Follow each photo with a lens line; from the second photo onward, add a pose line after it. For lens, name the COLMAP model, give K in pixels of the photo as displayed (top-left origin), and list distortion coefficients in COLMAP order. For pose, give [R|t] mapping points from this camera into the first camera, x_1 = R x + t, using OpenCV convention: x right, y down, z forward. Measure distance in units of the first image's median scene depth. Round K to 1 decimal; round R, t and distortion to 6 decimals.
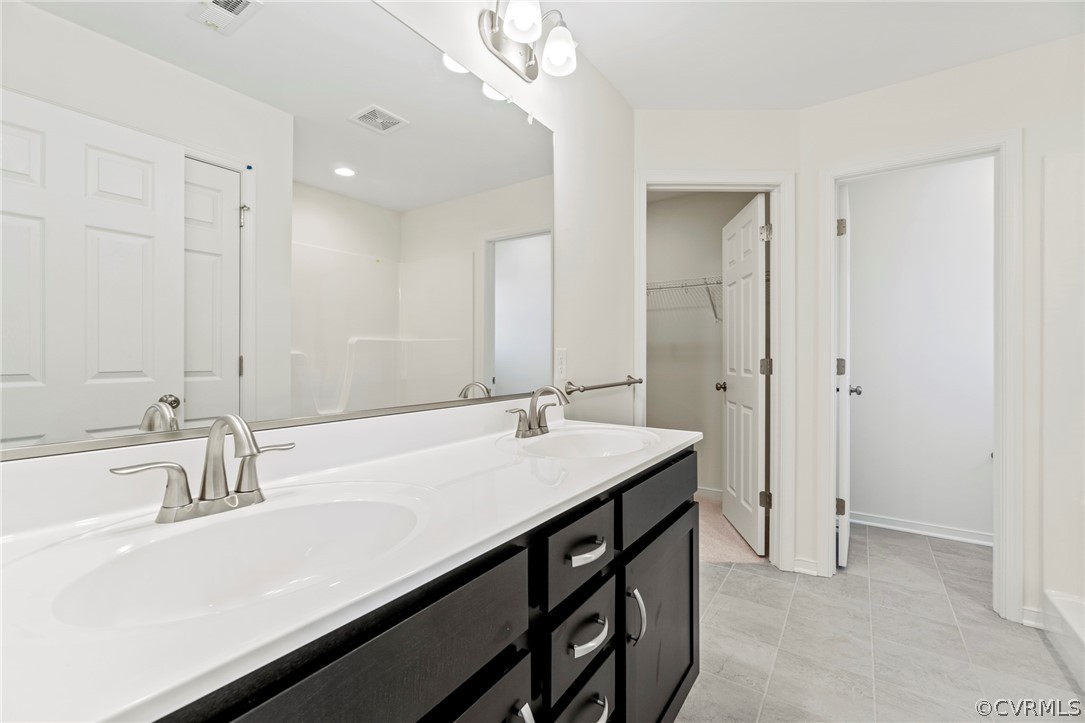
lens RADIAL K [[469.8, 0, 543.6], [0, 469.8, 368.2], [0, 0, 1]] dist [-0.001736, 0.001707]
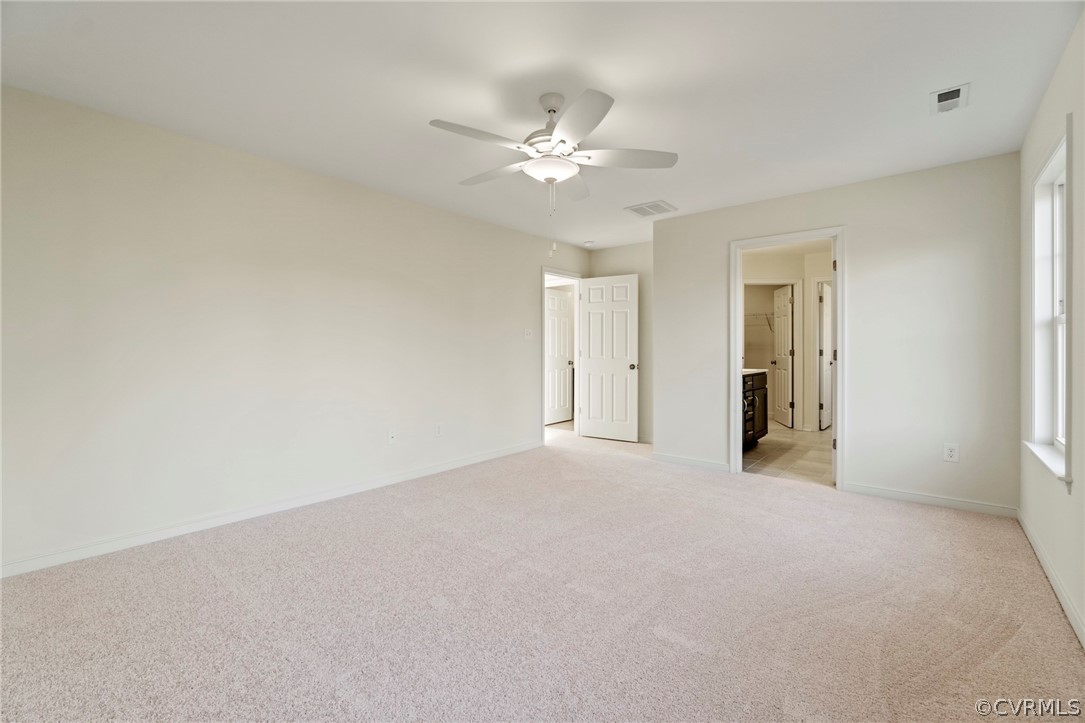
lens RADIAL K [[469.8, 0, 539.8], [0, 469.8, 369.3], [0, 0, 1]] dist [-0.001736, 0.001707]
pose [[0.994636, -0.007155, -0.103188, -0.587122], [0.008396, 0.999898, 0.011594, 0.042115], [0.103095, -0.012398, 0.994594, -1.576404]]
